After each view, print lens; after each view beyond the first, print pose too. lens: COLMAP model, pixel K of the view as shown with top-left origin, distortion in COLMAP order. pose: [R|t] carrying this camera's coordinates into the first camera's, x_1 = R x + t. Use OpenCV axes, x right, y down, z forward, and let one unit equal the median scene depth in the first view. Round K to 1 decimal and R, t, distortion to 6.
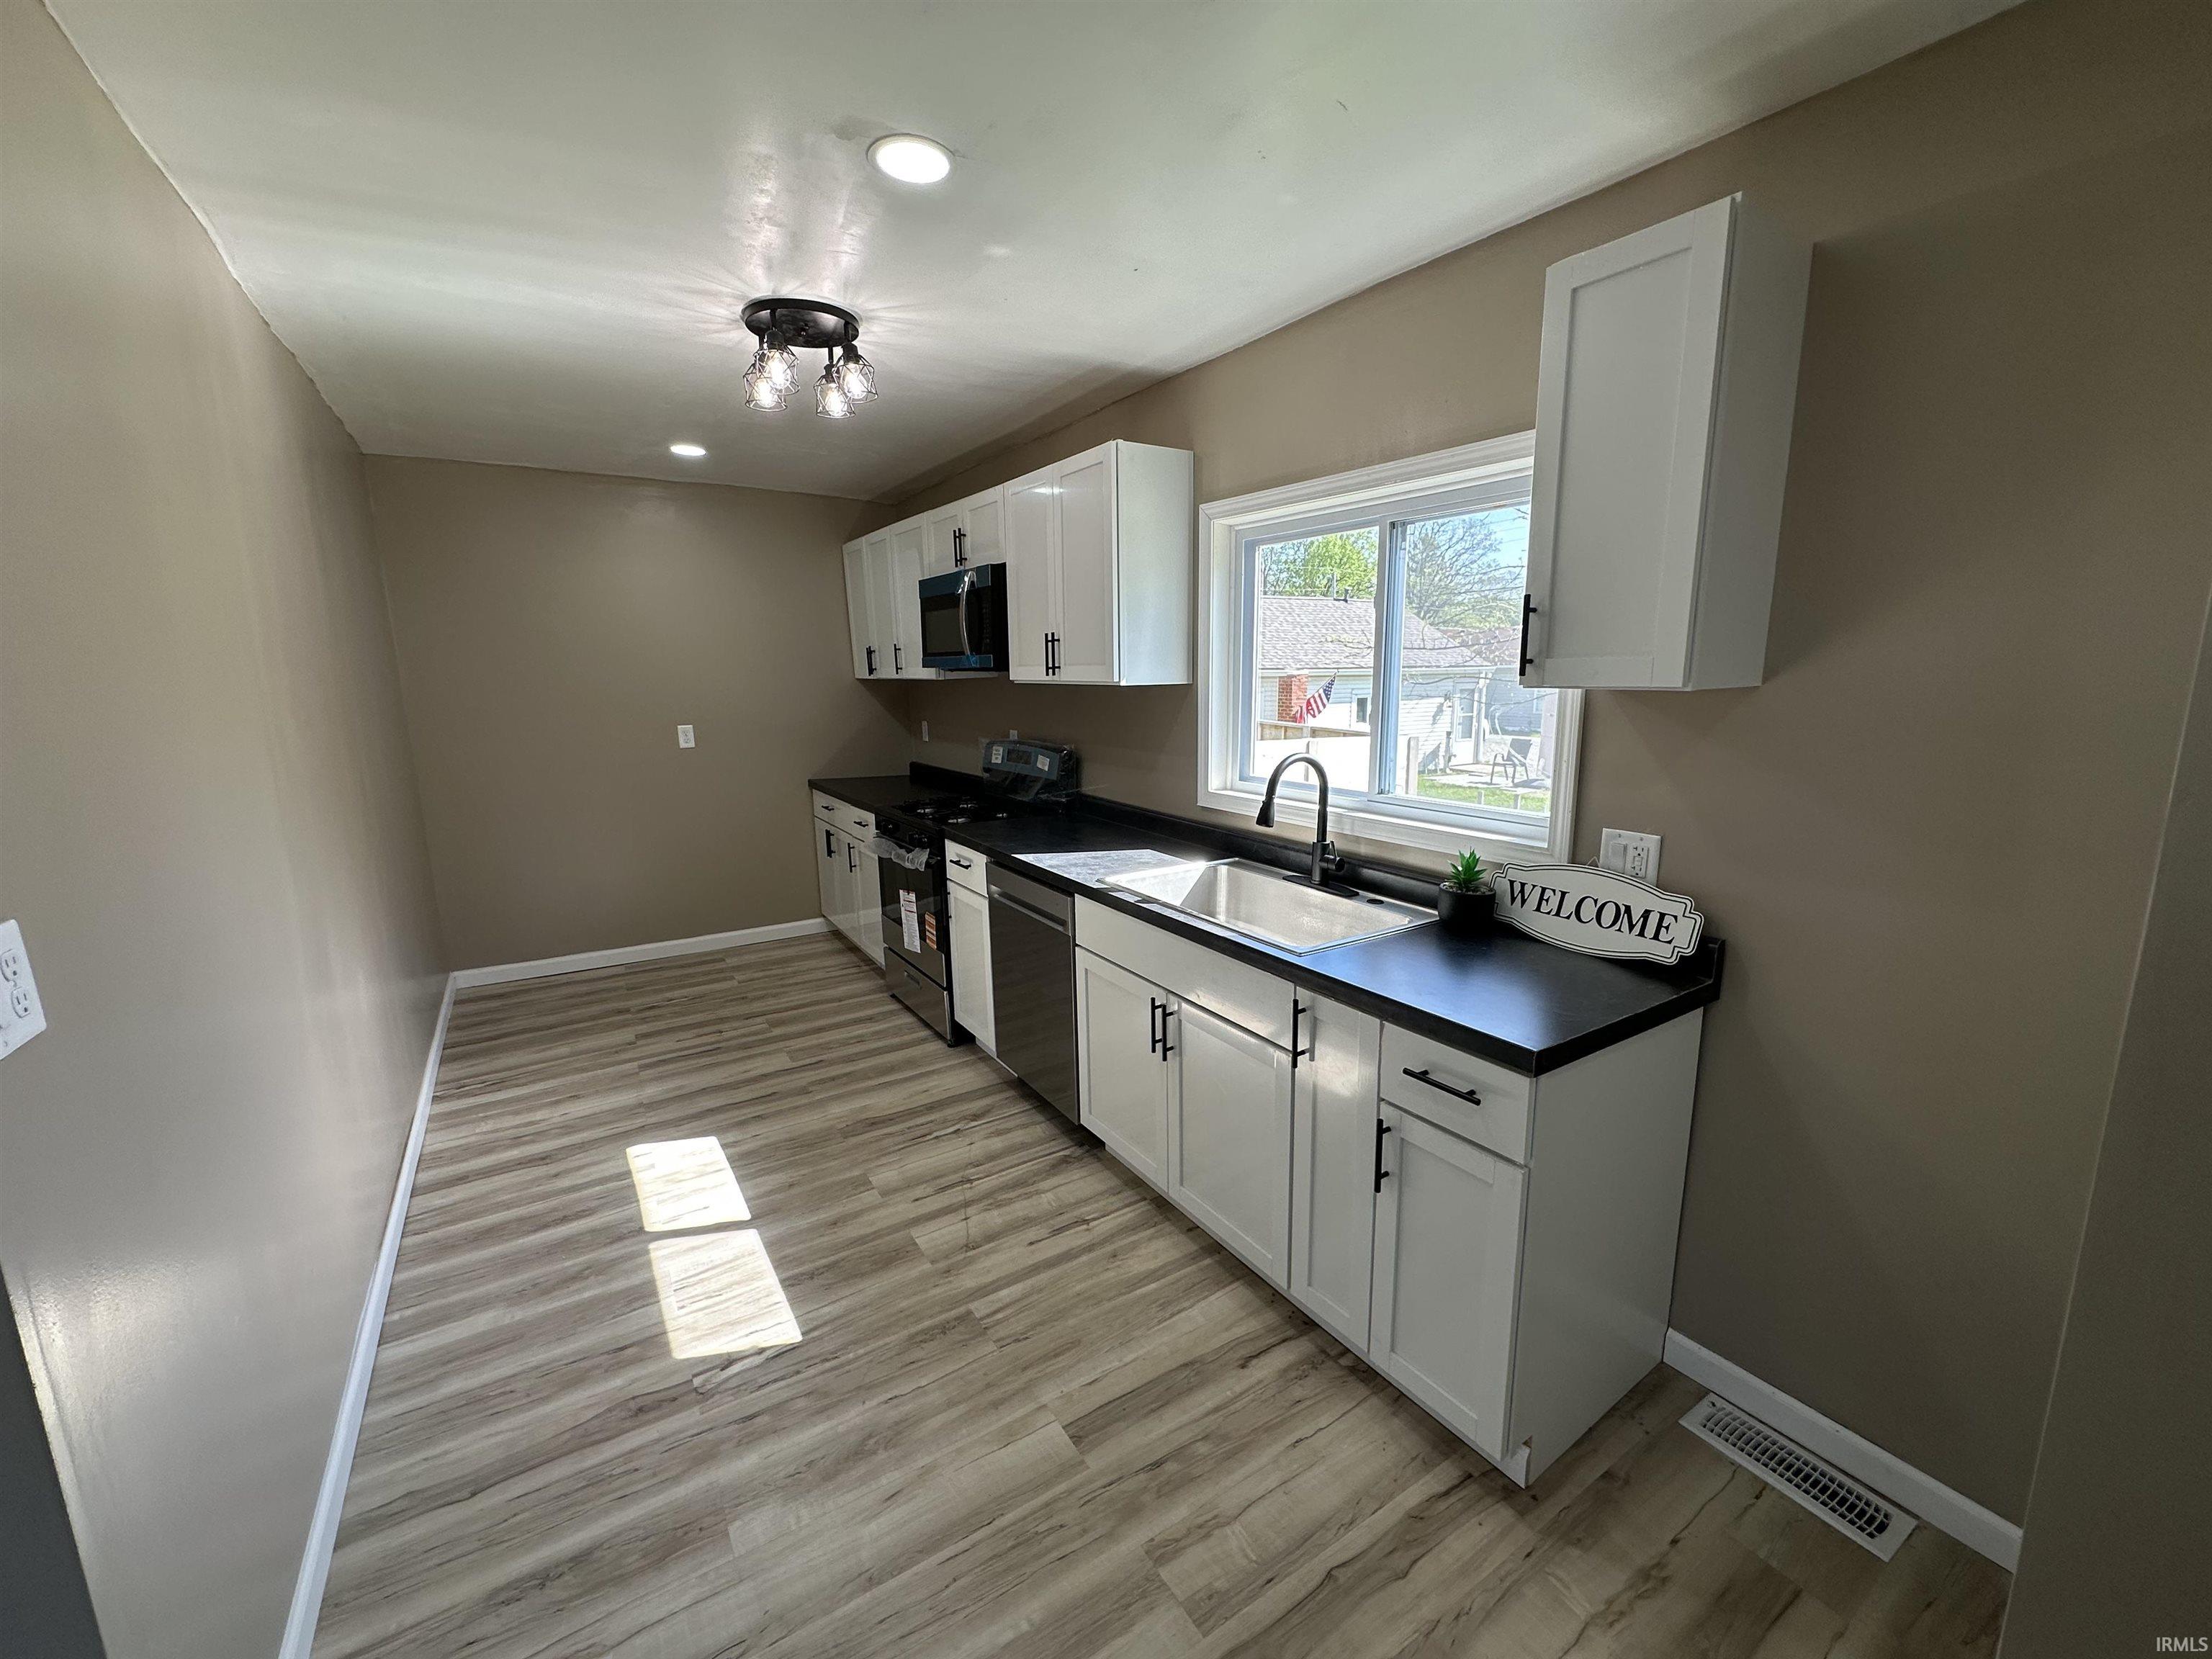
lens RADIAL K [[882.6, 0, 1108.1], [0, 882.6, 830.7], [0, 0, 1]] dist [-0.003254, 0.000057]
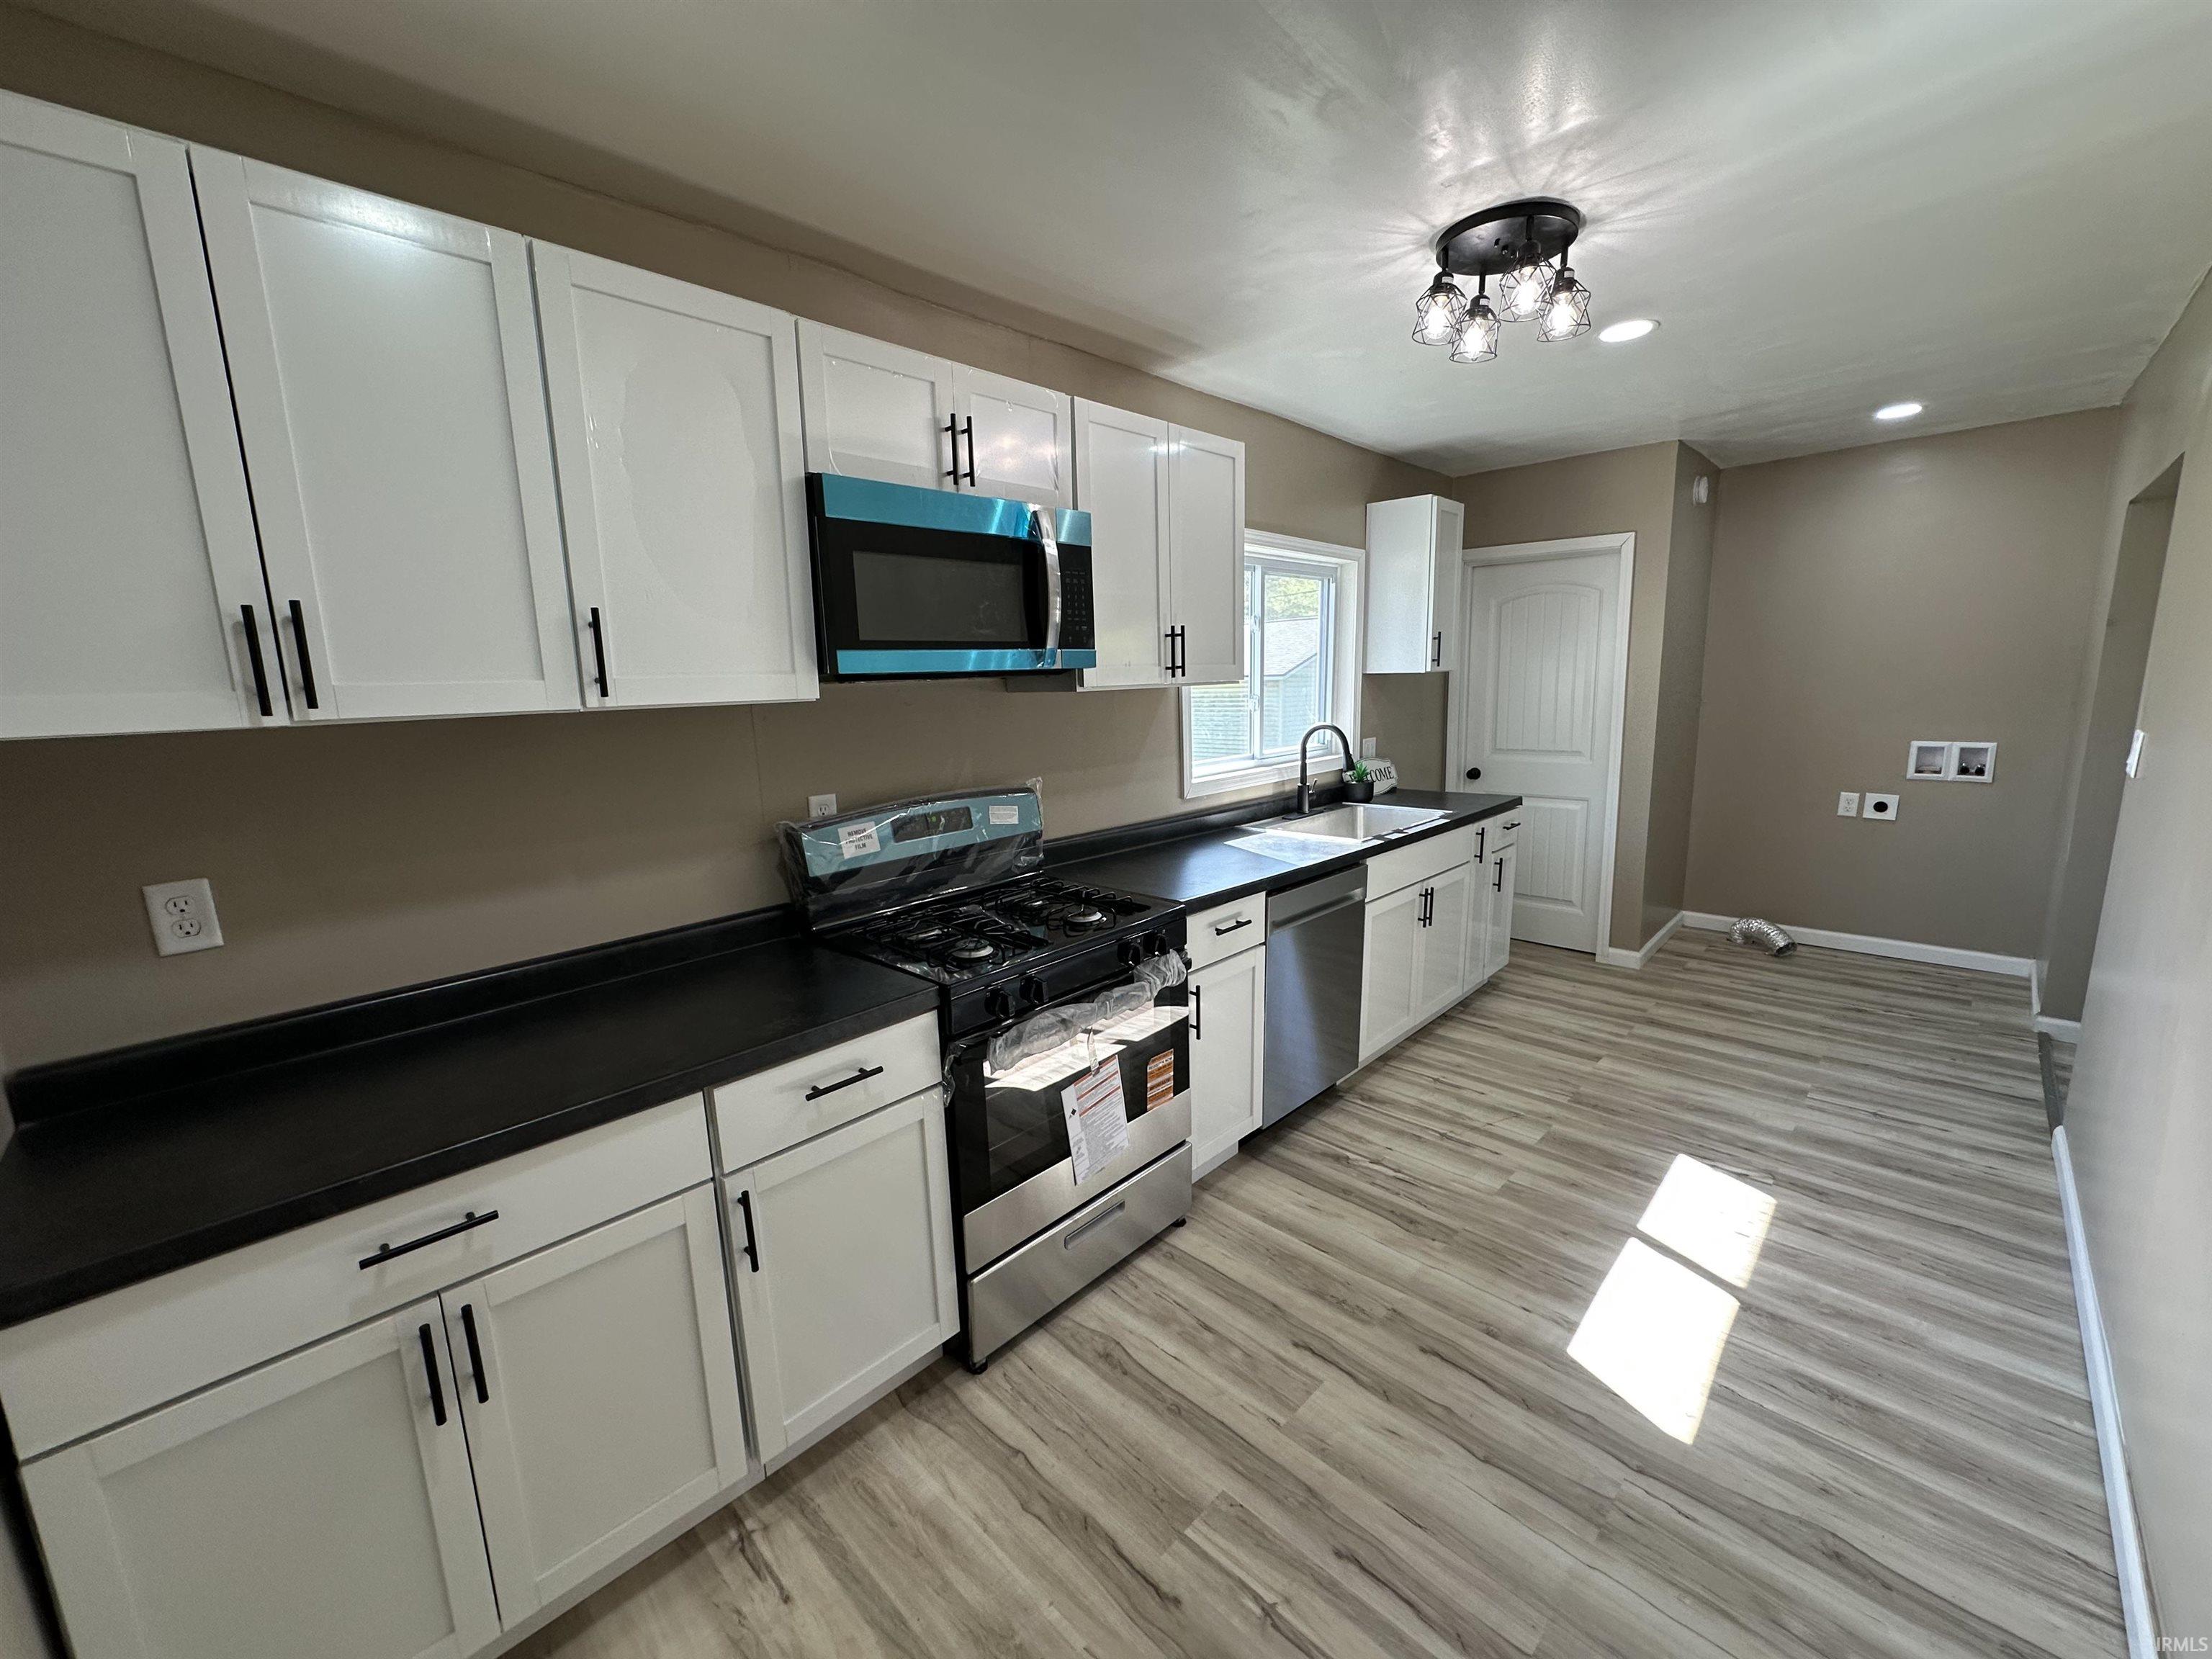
lens RADIAL K [[882.6, 0, 1108.1], [0, 882.6, 830.7], [0, 0, 1]] dist [-0.003254, 0.000057]
pose [[-0.222342, -0.153862, 0.962752, -1.079733], [0.207508, 0.957376, 0.200926, -0.268496], [-0.952630, 0.244453, -0.180937, 1.543090]]
